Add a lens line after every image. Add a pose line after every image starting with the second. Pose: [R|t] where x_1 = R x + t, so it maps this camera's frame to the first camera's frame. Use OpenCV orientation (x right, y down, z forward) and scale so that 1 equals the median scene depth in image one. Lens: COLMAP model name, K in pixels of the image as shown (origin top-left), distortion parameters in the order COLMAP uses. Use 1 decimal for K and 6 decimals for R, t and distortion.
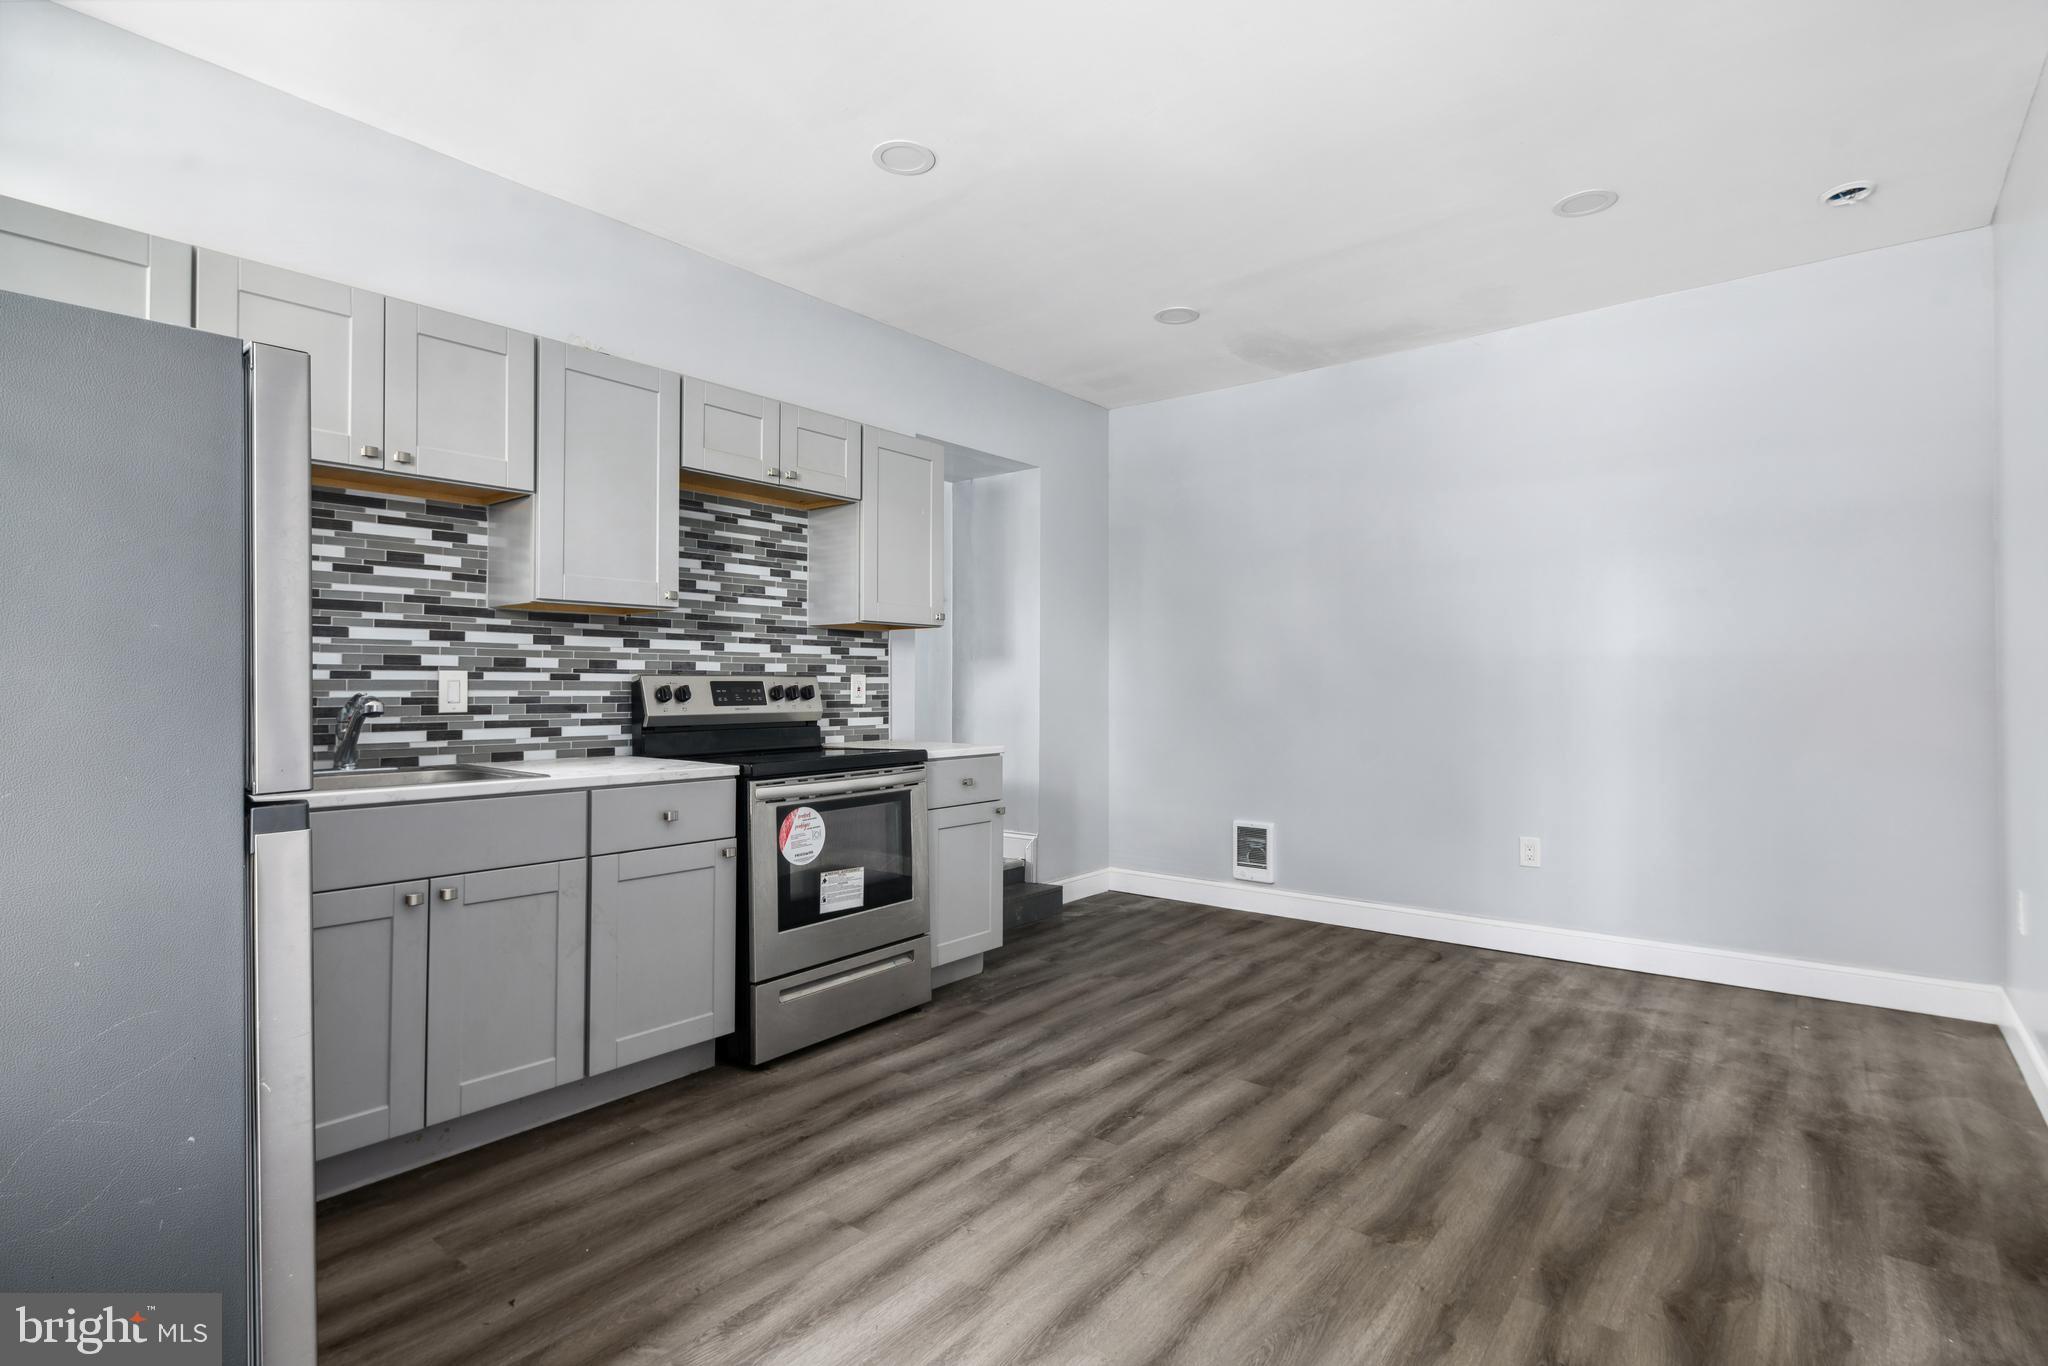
lens RADIAL K [[991.6, 0, 1028.3], [0, 991.6, 677.1], [0, 0, 1]] dist [0.001353, -0.000762]
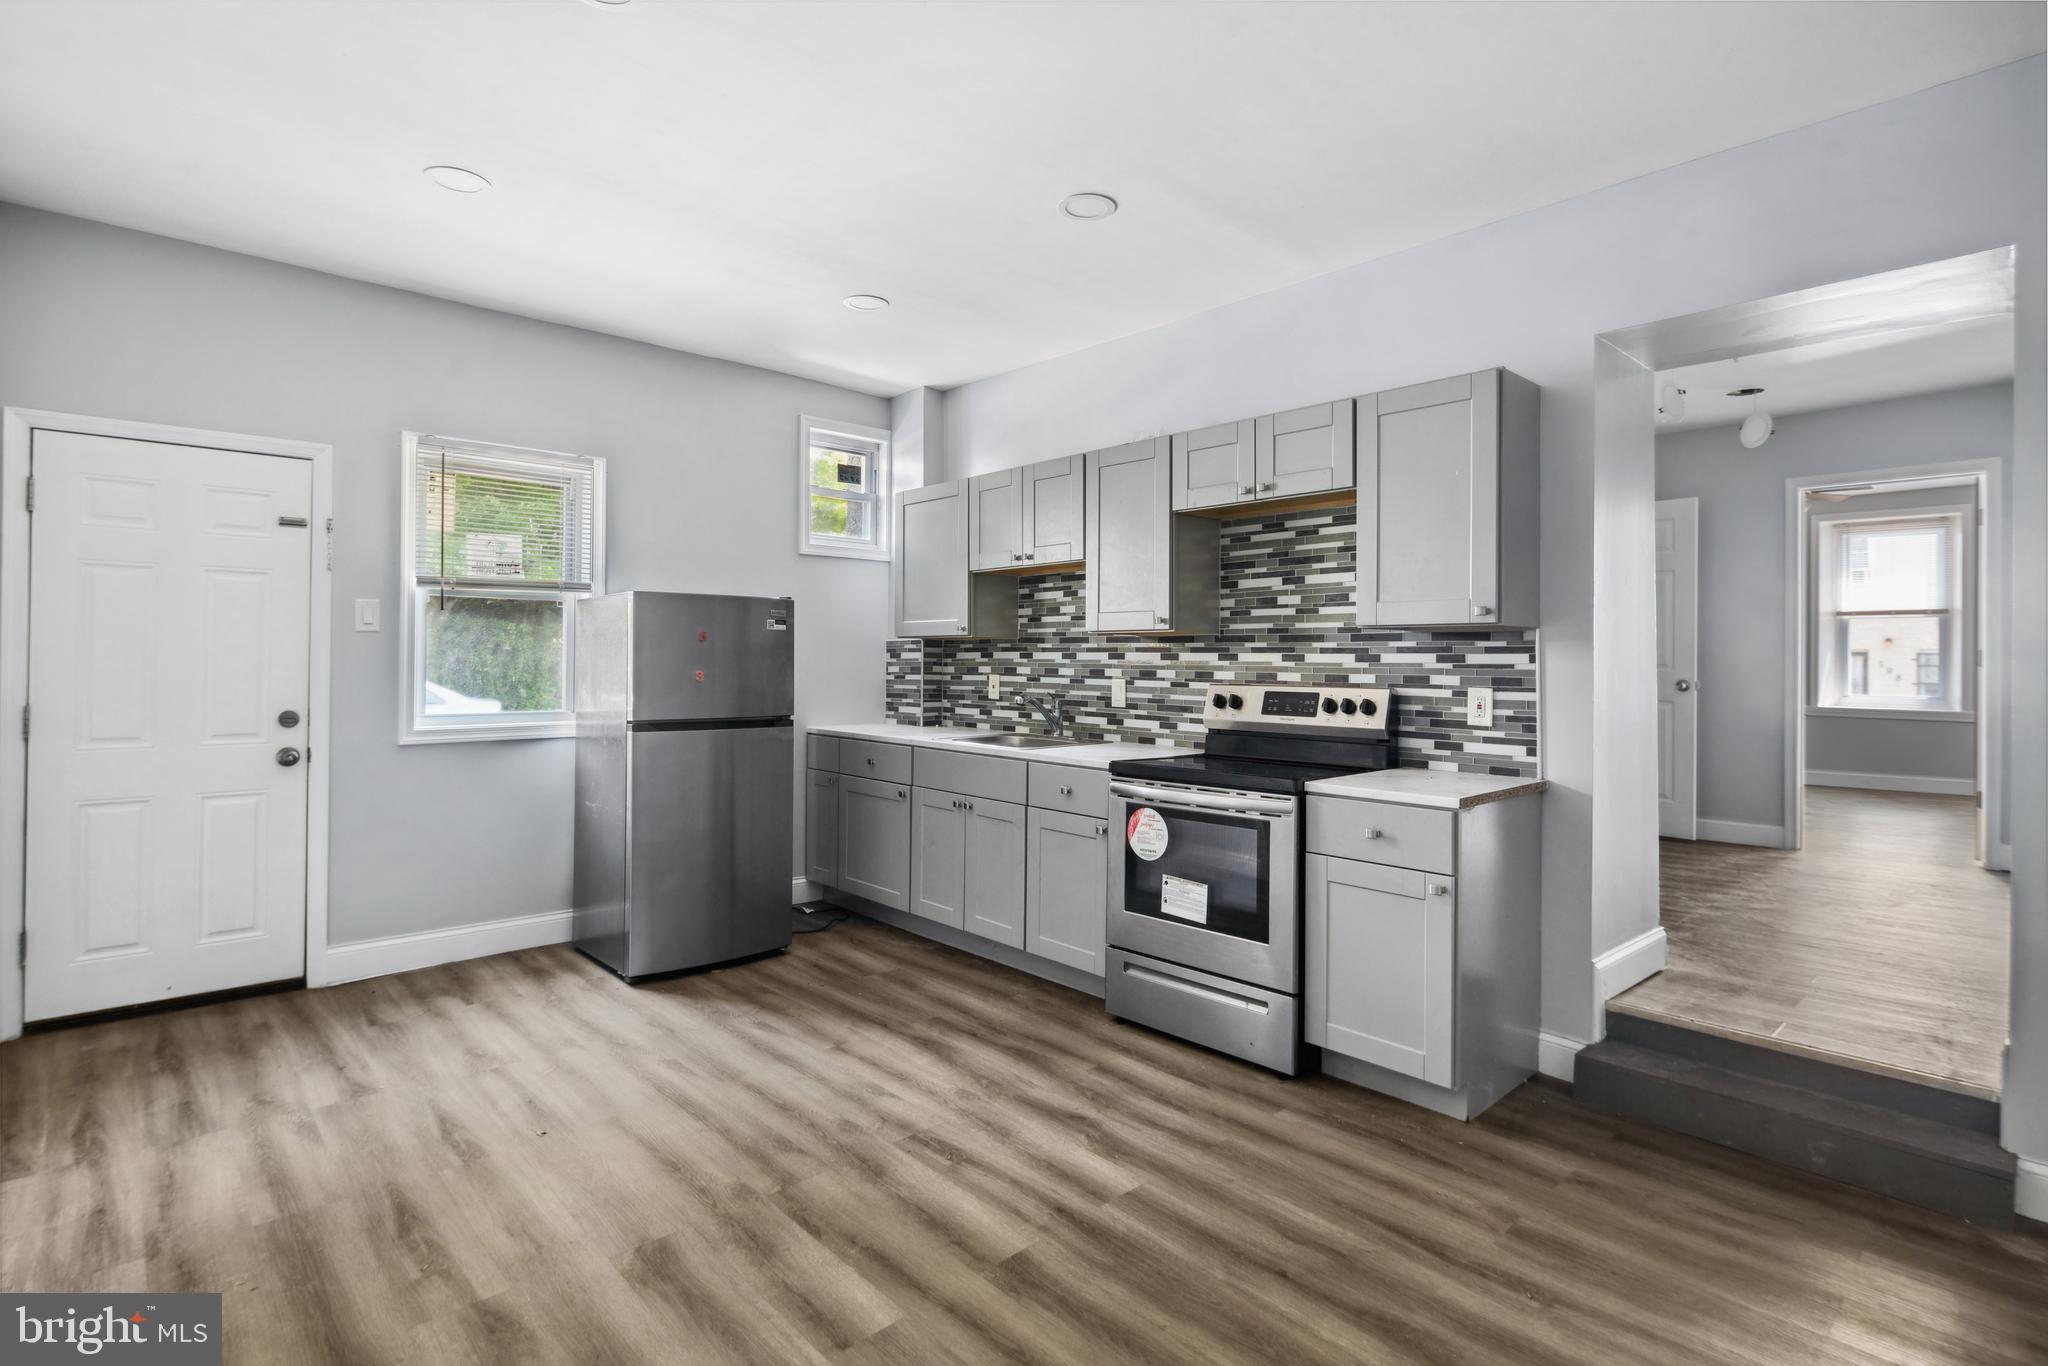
lens RADIAL K [[991.6, 0, 1028.3], [0, 991.6, 677.1], [0, 0, 1]] dist [0.001353, -0.000762]
pose [[-0.142576, 0.016601, -0.989645, 0.902214], [0.001027, 0.999861, 0.016624, -0.034065], [0.989783, 0.001354, -0.142573, 1.052928]]
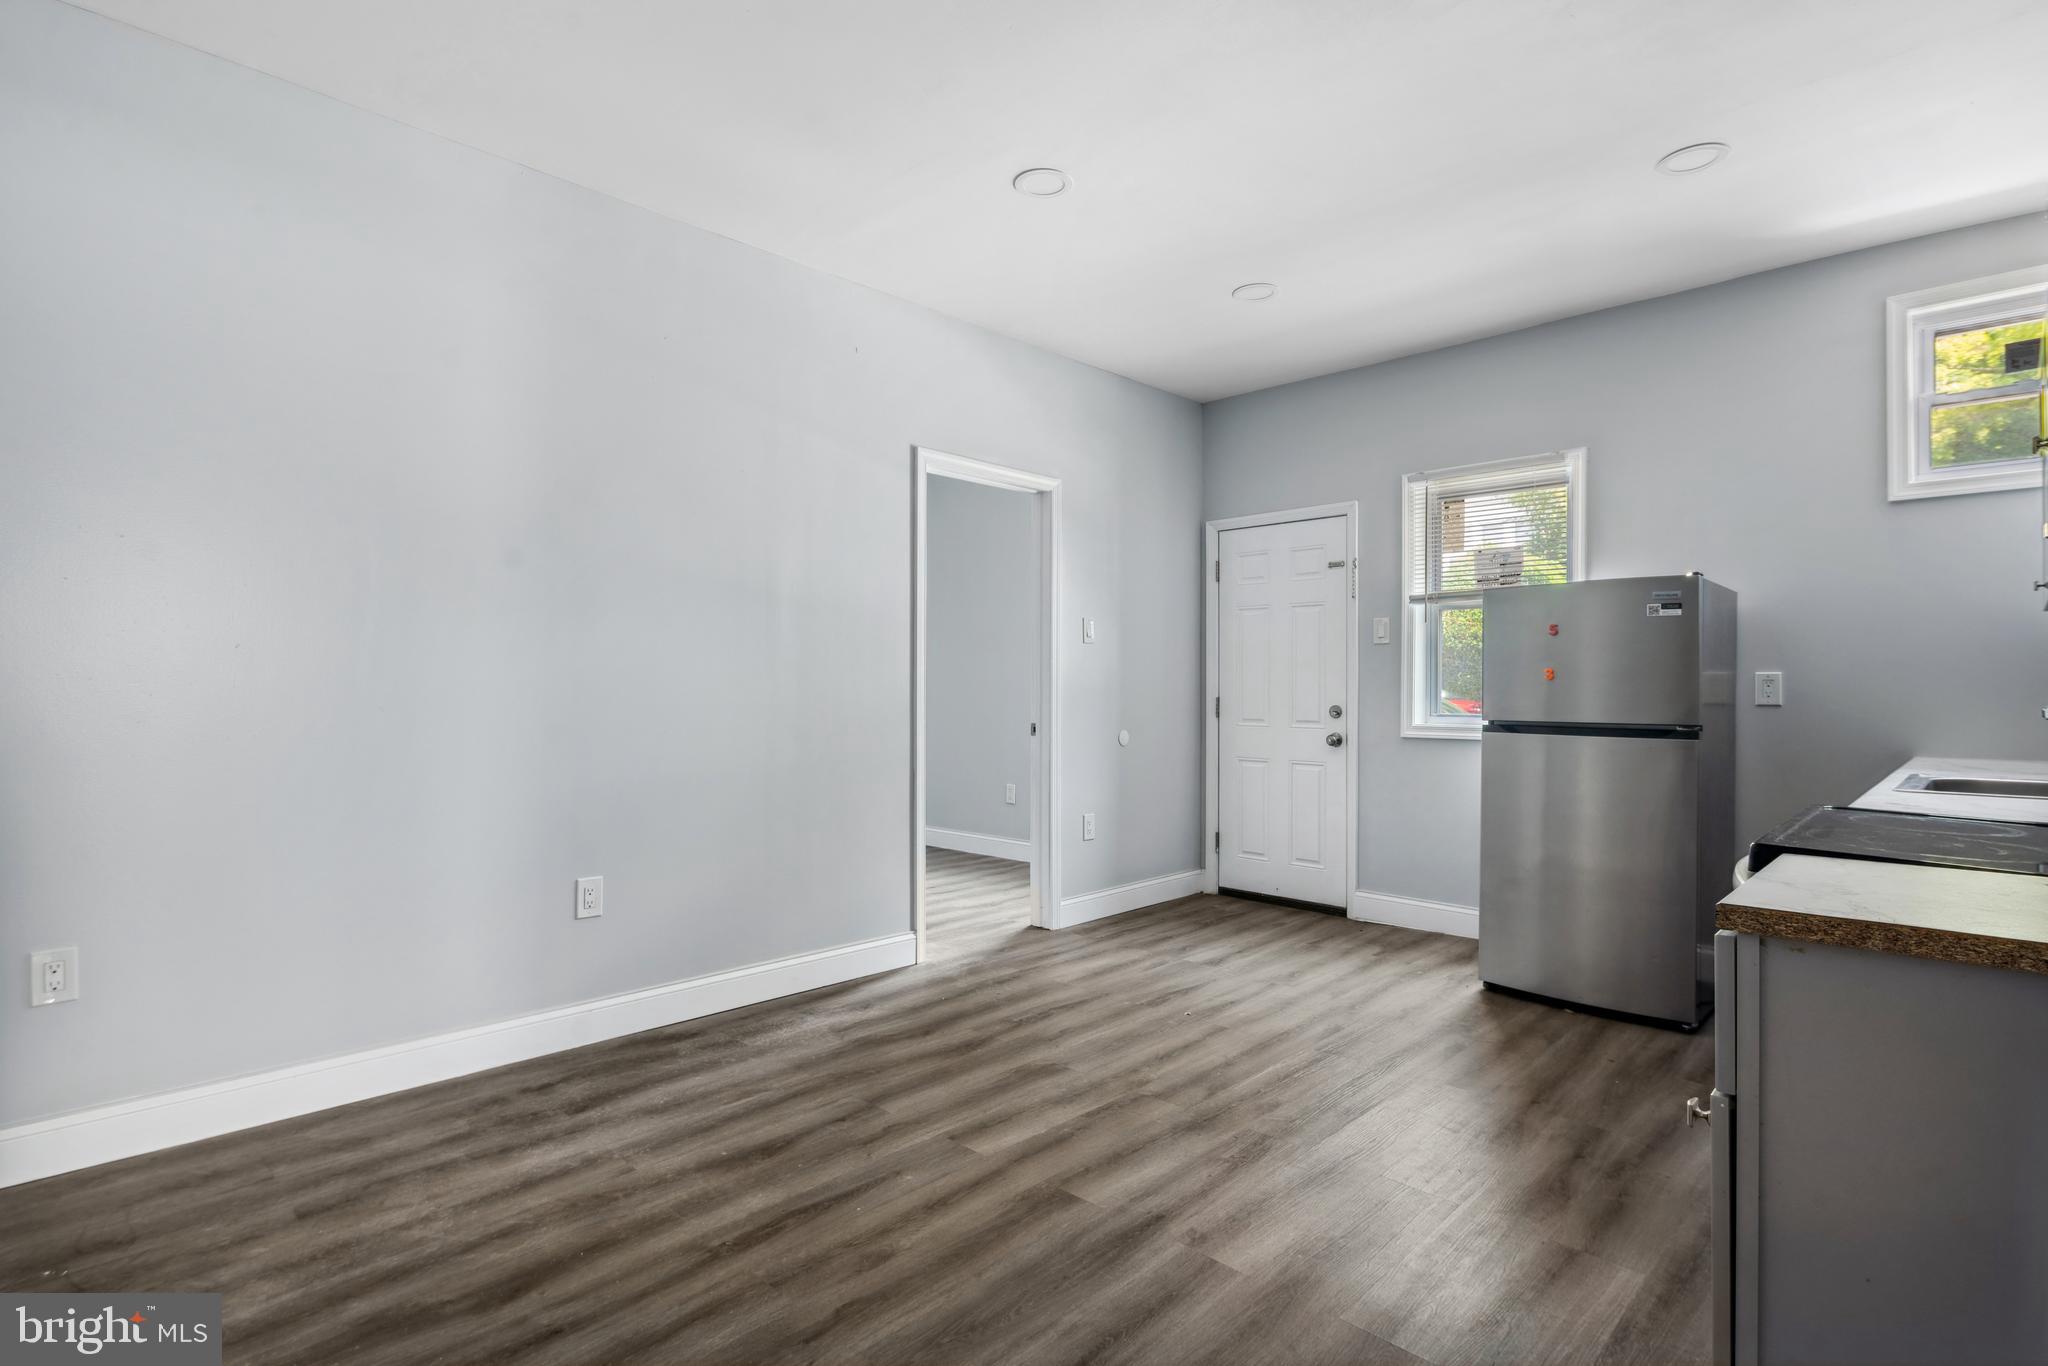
lens RADIAL K [[1020.7, 0, 1024.0], [0, 1020.7, 683.0], [0, 0, 1]] dist [0.000022, -0.000197]
pose [[-0.995794, -0.004876, 0.091486, 0.185953], [-0.006196, 0.999881, -0.014144, 0.017022], [-0.091406, -0.014651, -0.995706, 1.705532]]
